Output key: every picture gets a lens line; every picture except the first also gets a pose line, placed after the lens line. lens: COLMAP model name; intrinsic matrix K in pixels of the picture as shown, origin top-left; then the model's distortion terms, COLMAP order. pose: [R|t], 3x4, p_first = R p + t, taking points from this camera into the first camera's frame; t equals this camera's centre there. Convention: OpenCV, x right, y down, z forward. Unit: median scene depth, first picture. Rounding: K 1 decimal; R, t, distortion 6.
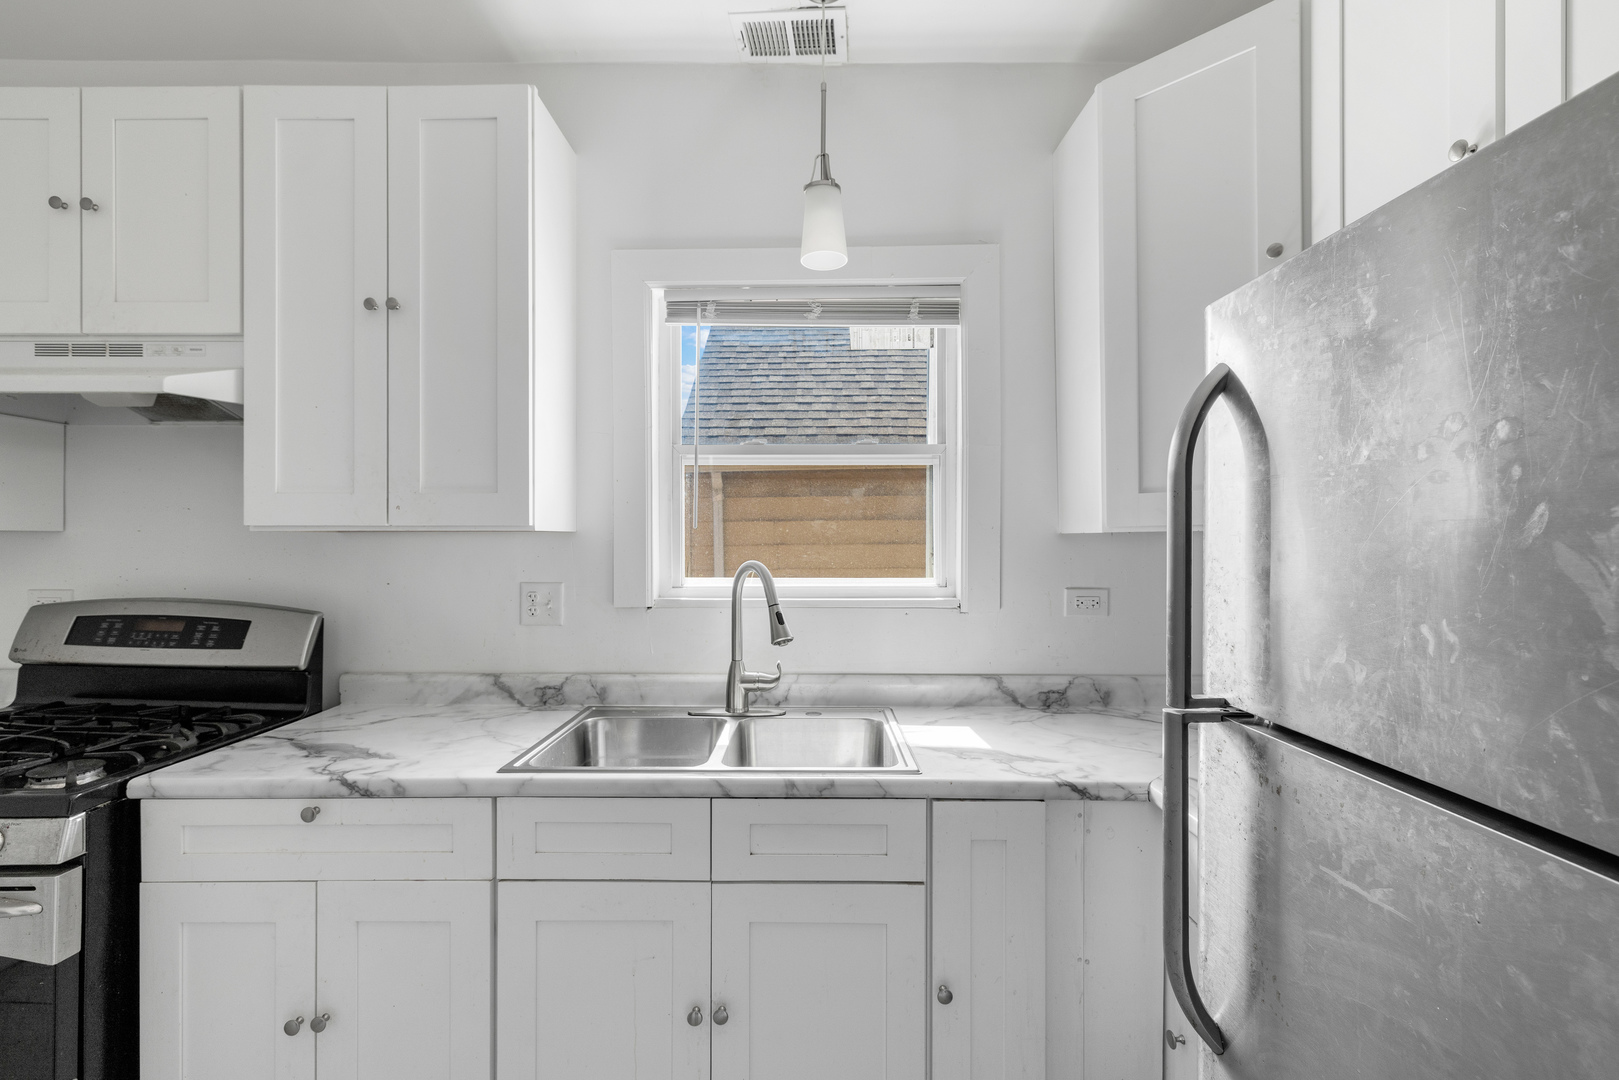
lens RADIAL K [[708.4, 0, 834.6], [0, 708.4, 538.1], [0, 0, 1]] dist [-0.000451, 0.006304]
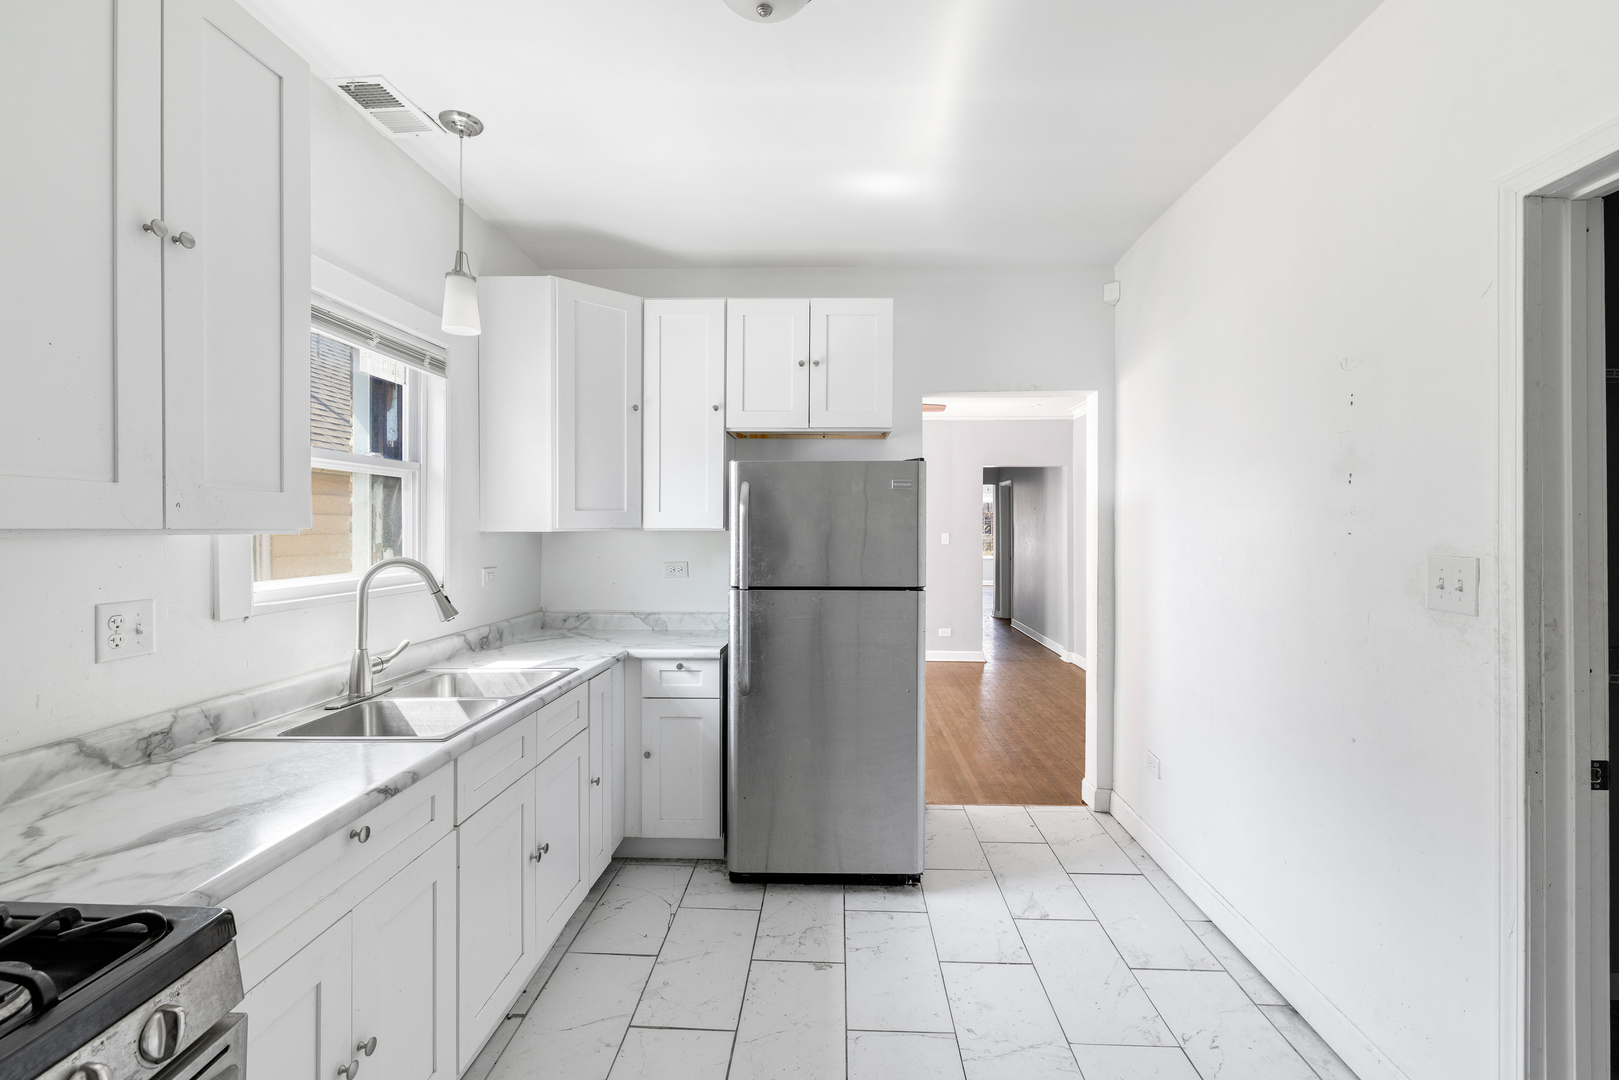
lens RADIAL K [[714.8, 0, 815.6], [0, 714.8, 531.5], [0, 0, 1]] dist [-0.001281, 0.000676]
pose [[0.028682, -0.006115, 0.999570, -1.205227], [0.002021, 0.999980, 0.006059, -0.015829], [-0.999587, 0.001846, 0.028694, 0.258761]]
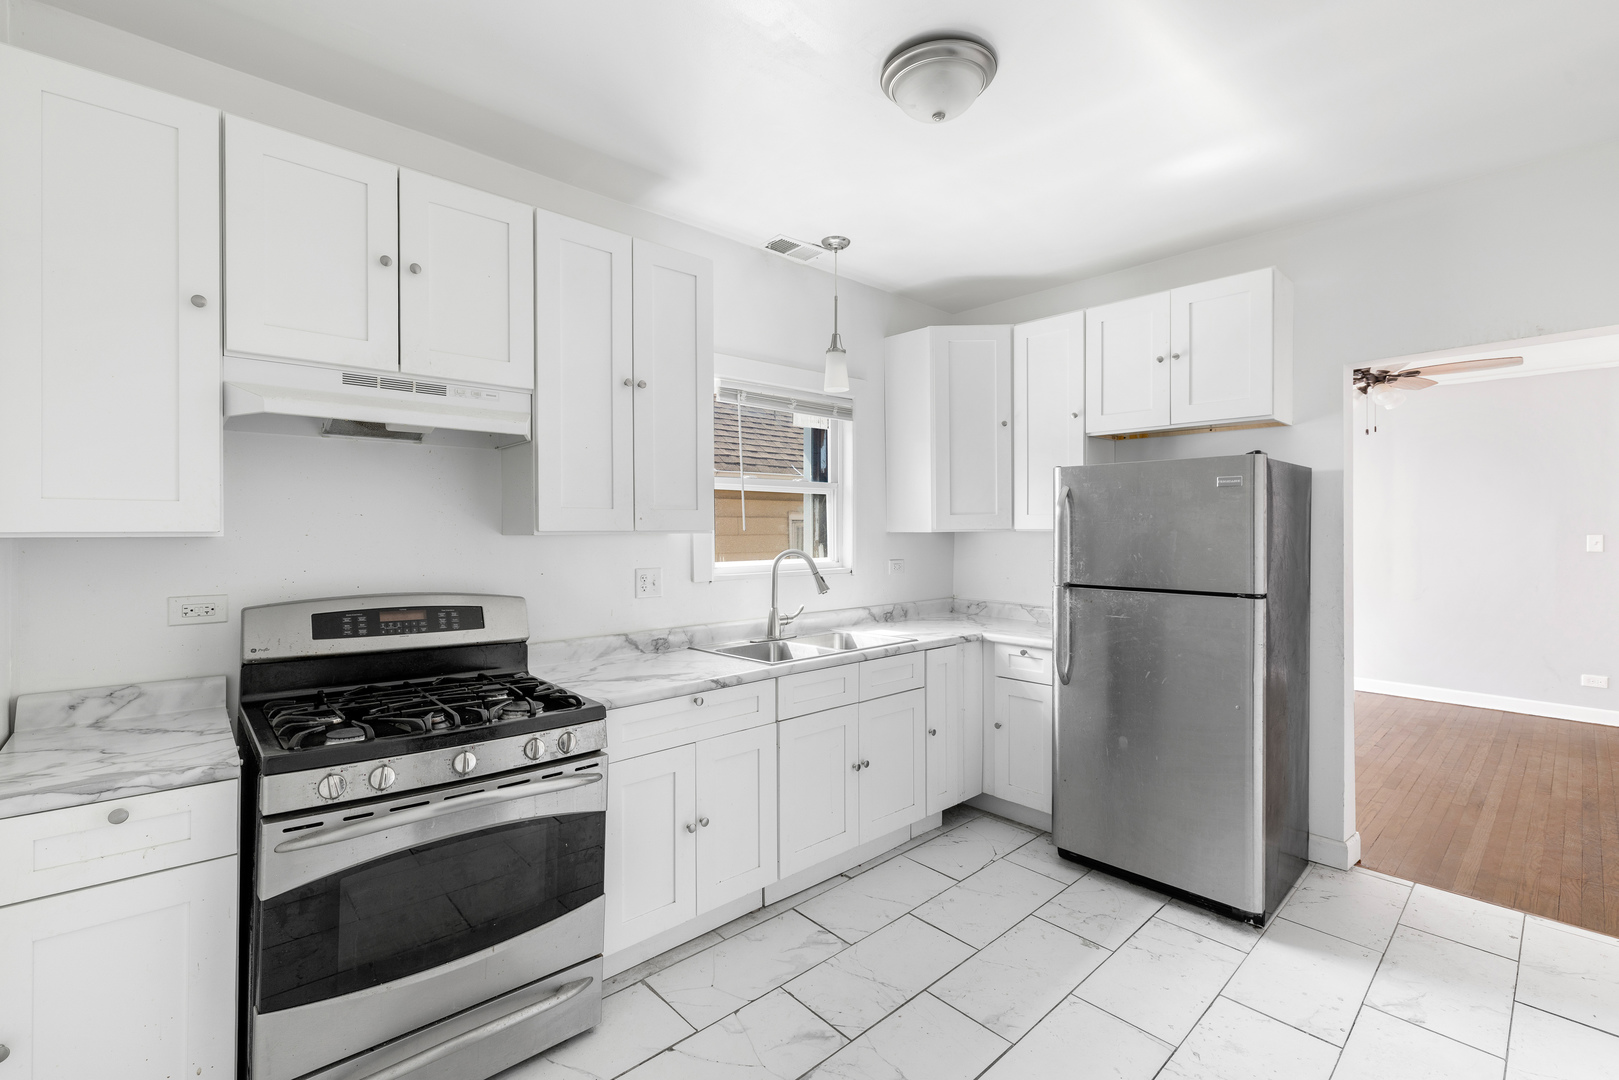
lens RADIAL K [[717.9, 0, 809.5], [0, 717.9, 540.0], [0, 0, 1]] dist [0.000820, 0.000288]
pose [[0.732640, -0.013477, 0.680482, -1.231395], [0.004571, 0.999879, 0.014881, -0.016844], [-0.680601, -0.007792, 0.732613, -0.319344]]
